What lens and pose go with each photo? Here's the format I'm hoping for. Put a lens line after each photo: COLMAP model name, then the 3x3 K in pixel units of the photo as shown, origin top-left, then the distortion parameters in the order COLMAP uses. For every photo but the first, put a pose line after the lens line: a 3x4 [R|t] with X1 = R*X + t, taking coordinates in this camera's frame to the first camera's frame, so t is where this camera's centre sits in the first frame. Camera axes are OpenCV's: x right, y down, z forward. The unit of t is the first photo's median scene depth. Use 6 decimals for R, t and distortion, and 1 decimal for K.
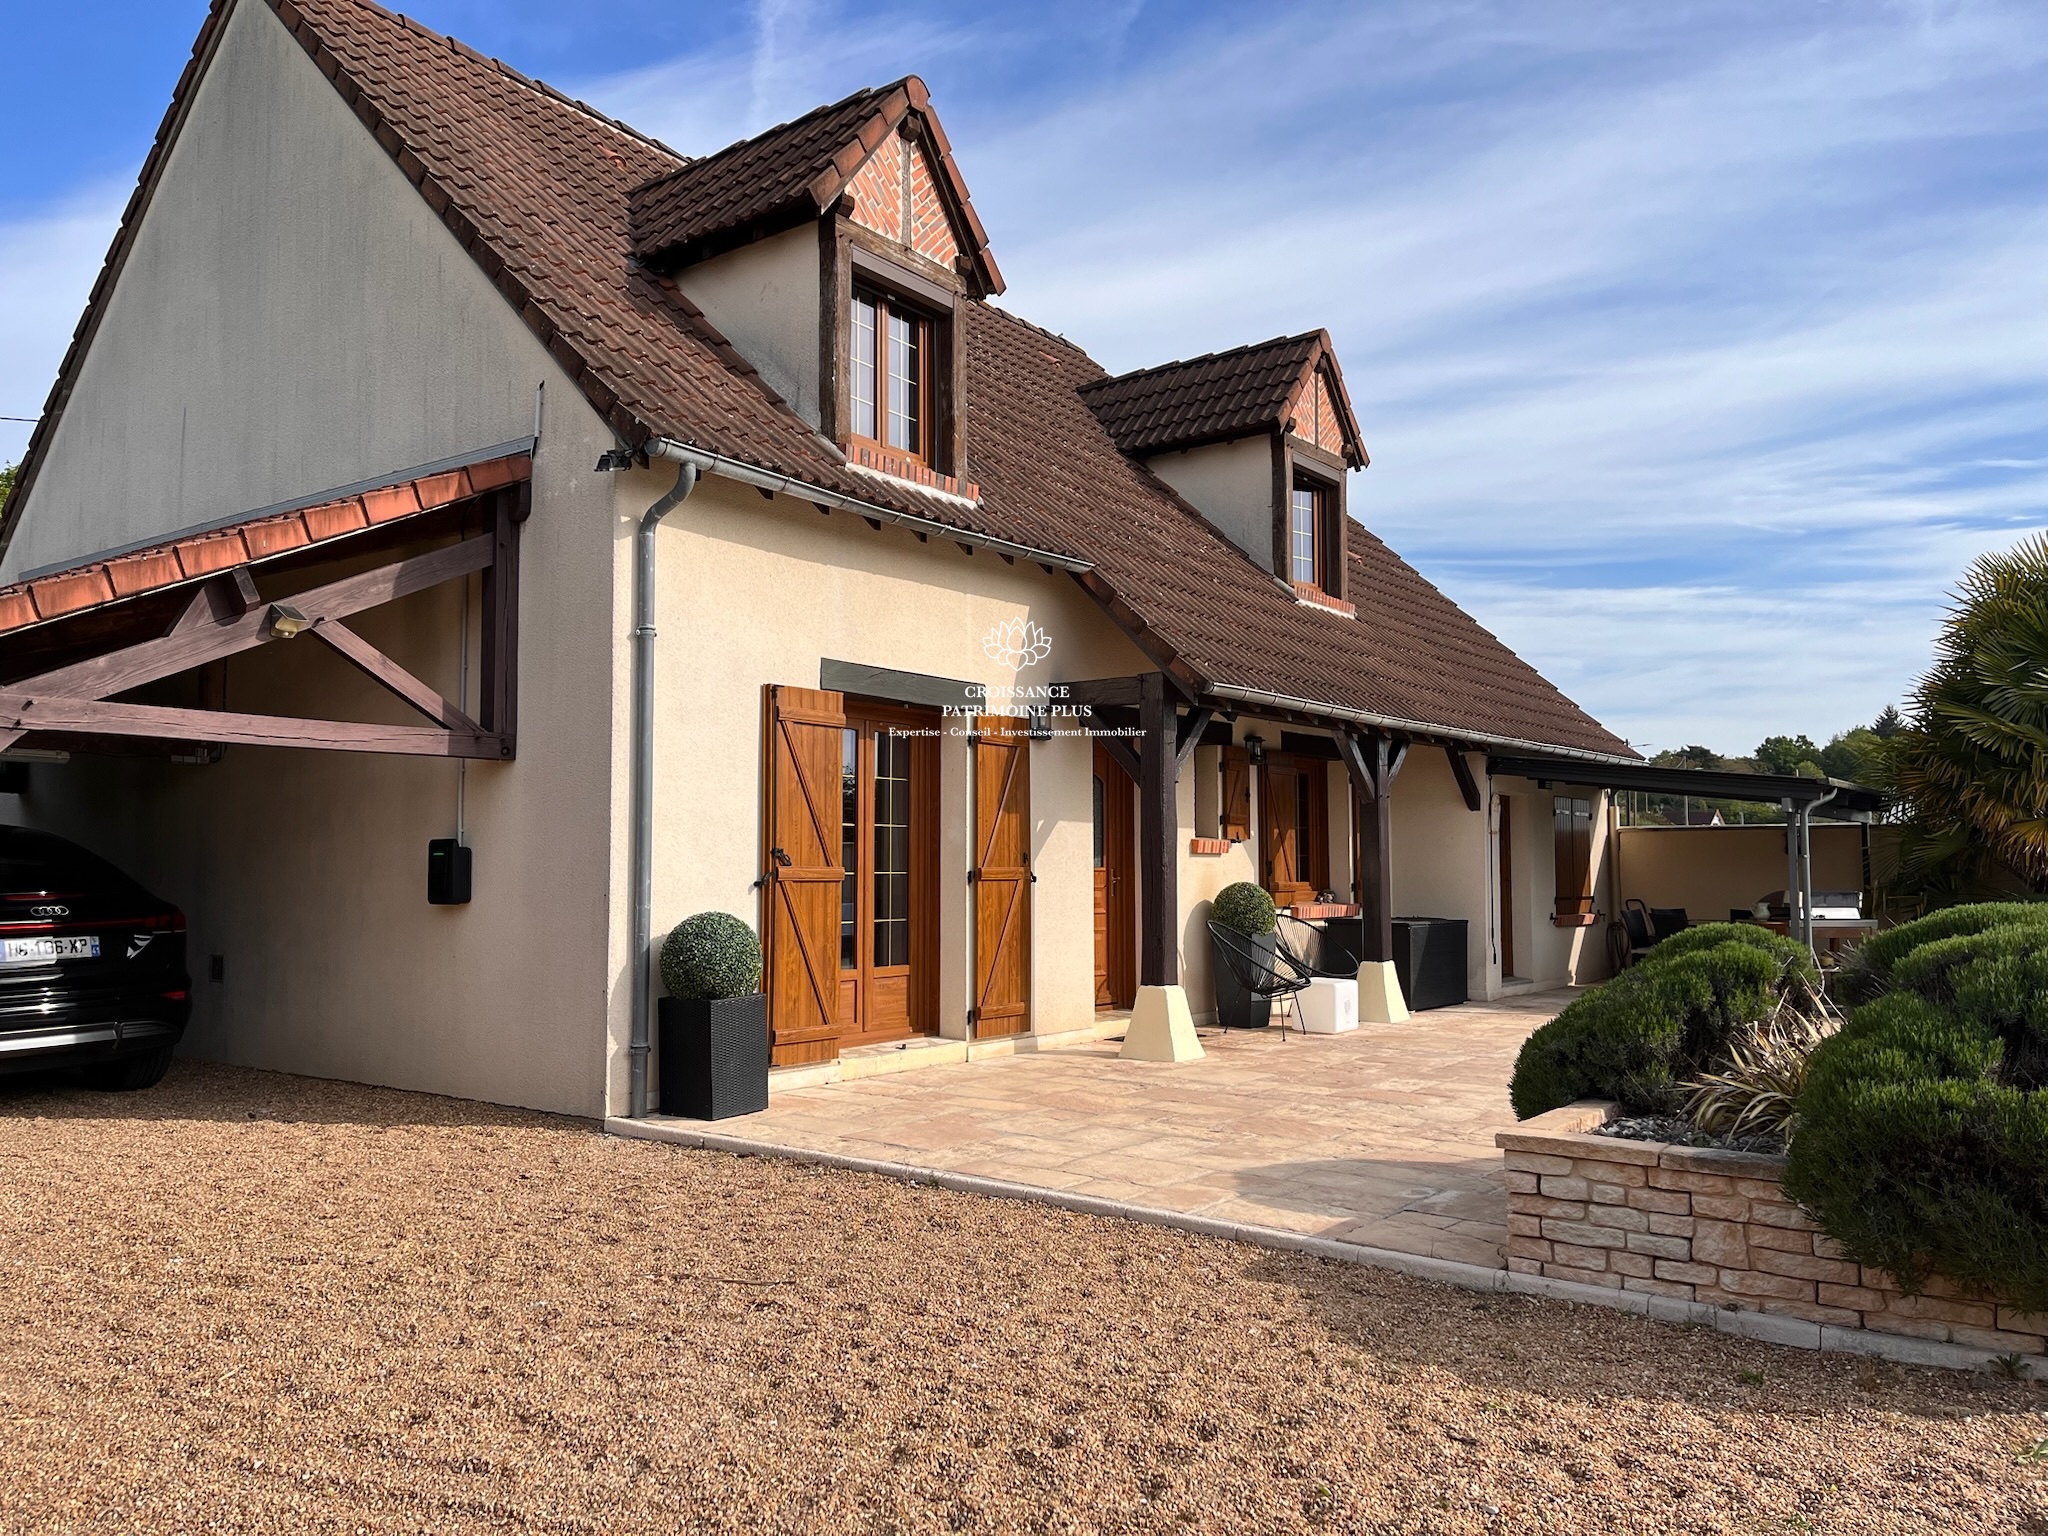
lens RADIAL K [[1546.1, 0, 1022.7], [0, 1546.1, 772.6], [0, 0, 1]] dist [0.006869, 0.000940]
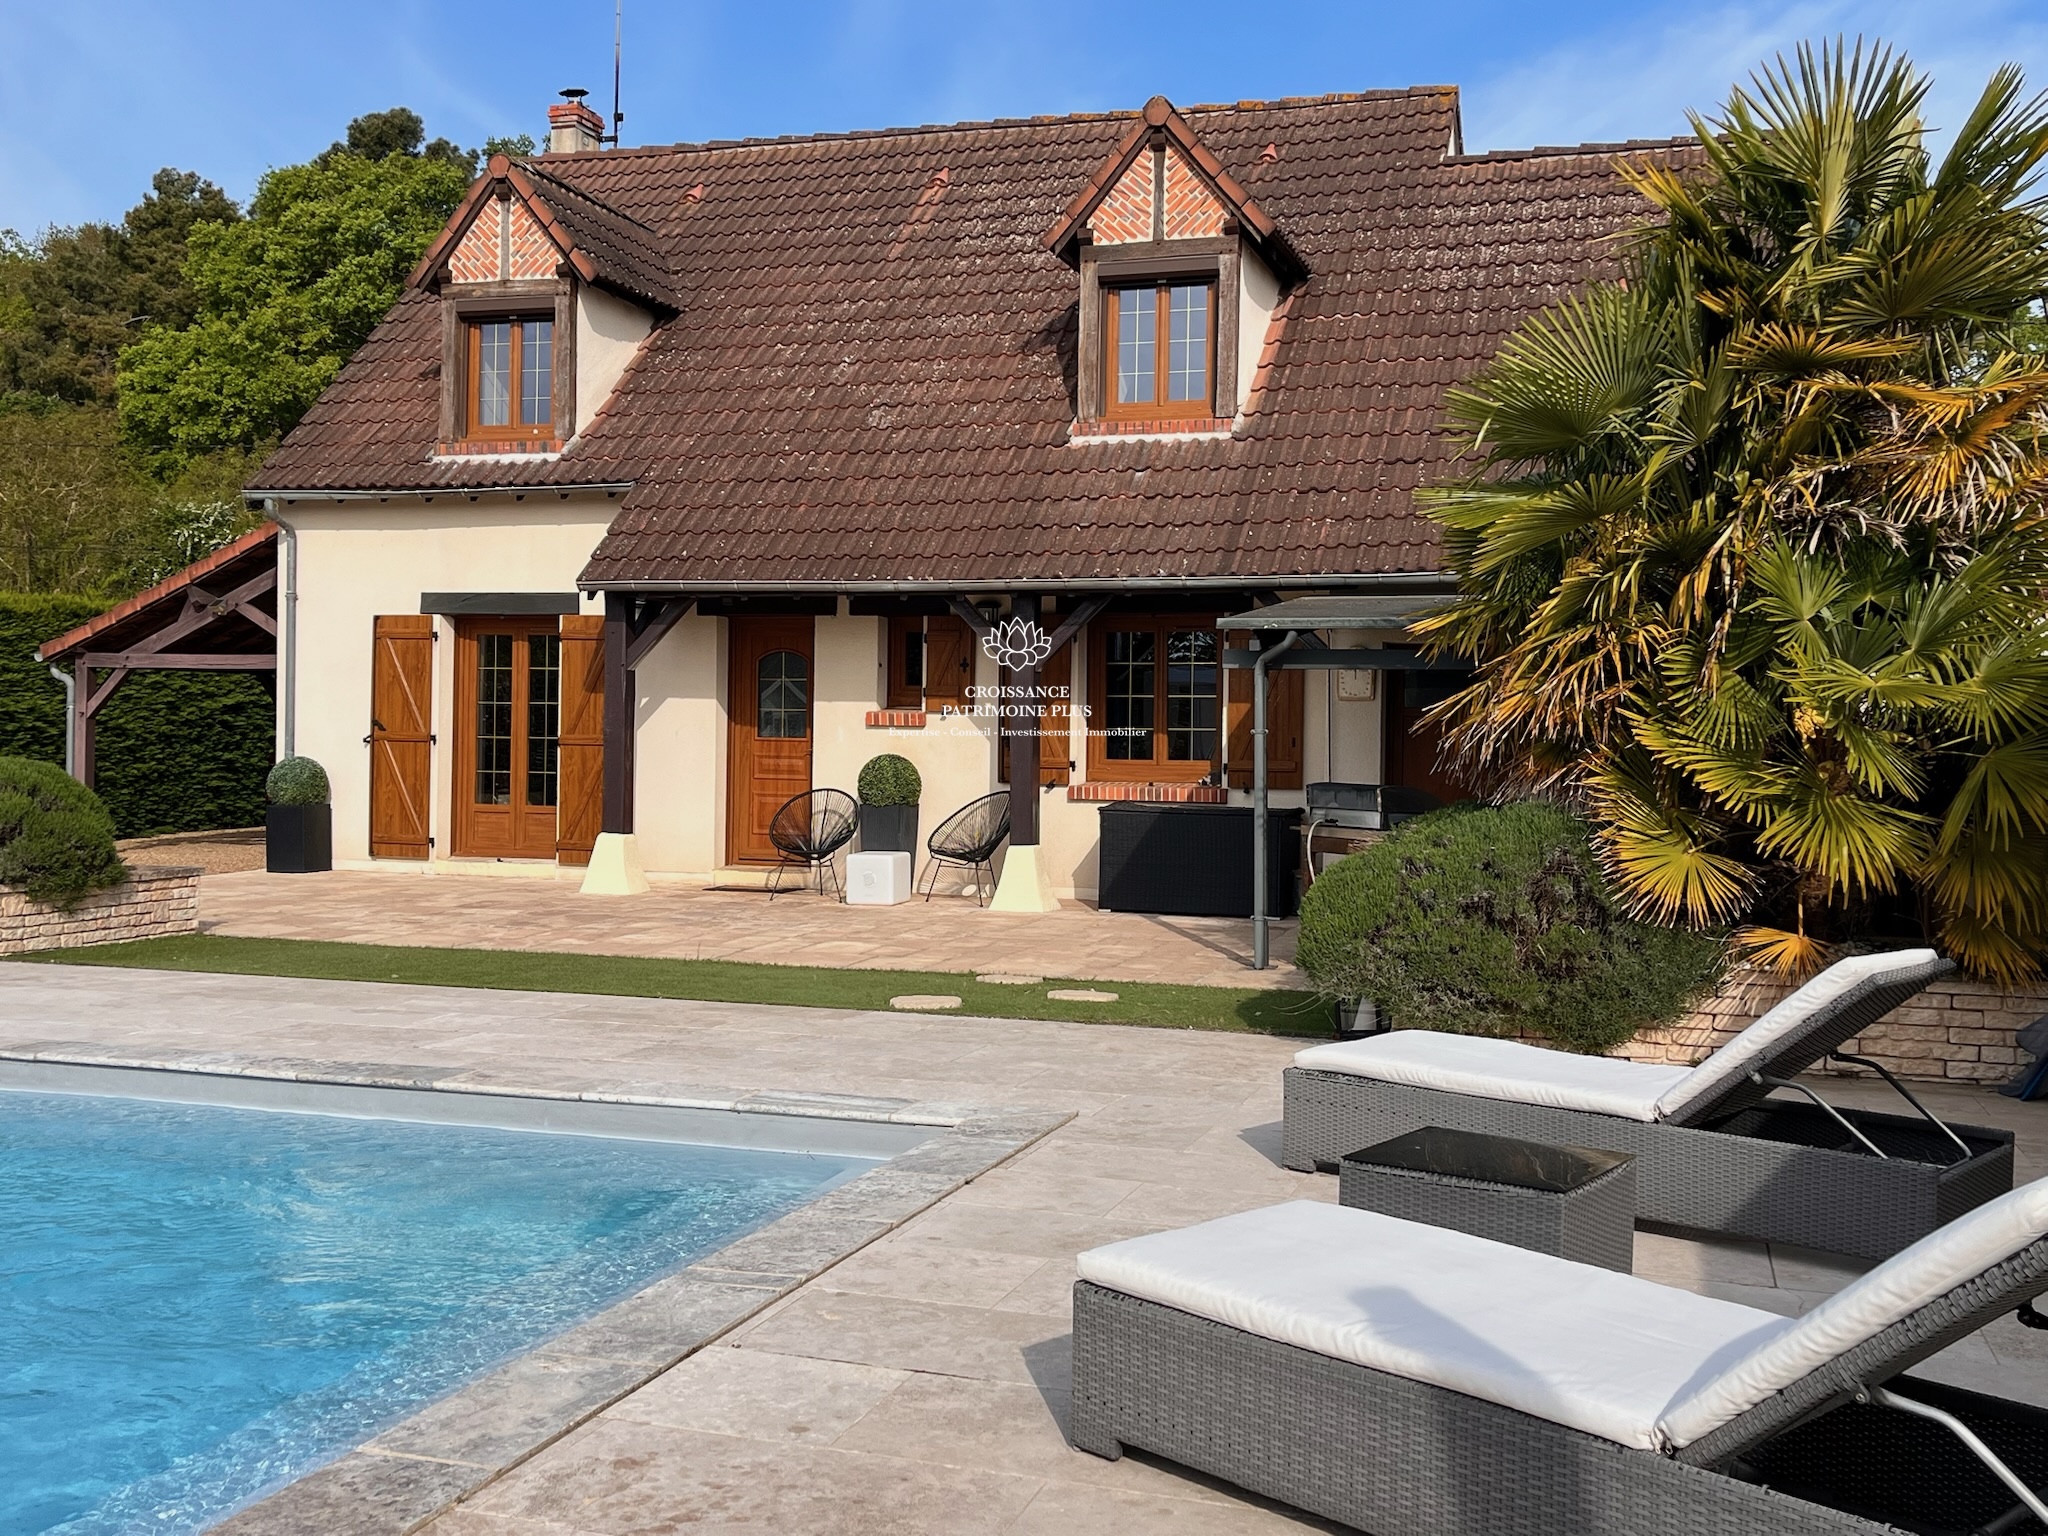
lens RADIAL K [[2035.9, 0, 1023.2], [0, 2035.9, 765.3], [0, 0, 1]] dist [0.001857, 0.000000]
pose [[0.348926, 0.013197, -0.937057, 1.860118], [0.040048, 0.998777, 0.028979, 0.057139], [0.936294, -0.047639, 0.347971, 0.819148]]
